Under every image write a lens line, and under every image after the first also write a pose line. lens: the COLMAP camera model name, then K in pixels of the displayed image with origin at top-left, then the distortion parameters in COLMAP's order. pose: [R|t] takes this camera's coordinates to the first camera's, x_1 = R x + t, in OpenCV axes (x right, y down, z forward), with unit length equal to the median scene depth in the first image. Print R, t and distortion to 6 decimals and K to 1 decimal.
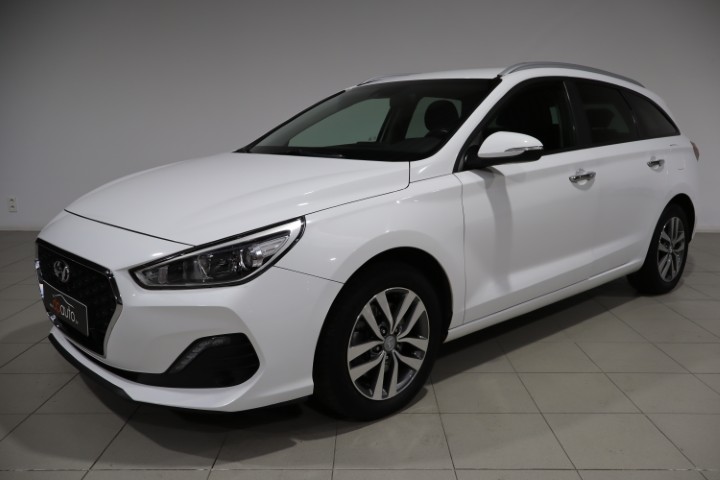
lens RADIAL K [[600.0, 0, 362.3], [0, 600.0, 244.5], [0, 0, 1]] dist [-0.002422, 0.003547]
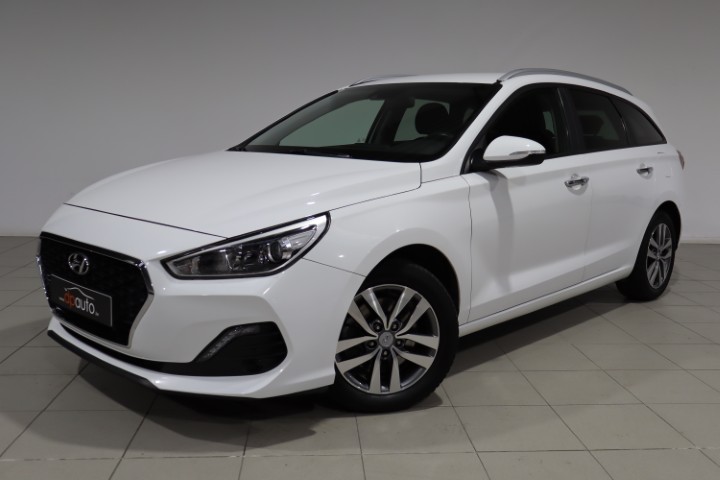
lens RADIAL K [[656.6, 0, 360.0], [0, 656.6, 240.0], [0, 0, 1]] dist [0.011876, -0.005945]
pose [[0.997829, 0.013431, 0.064477, -0.087722], [-0.011810, 0.999606, -0.025457, 0.022937], [-0.064793, 0.024640, 0.997594, -0.106829]]
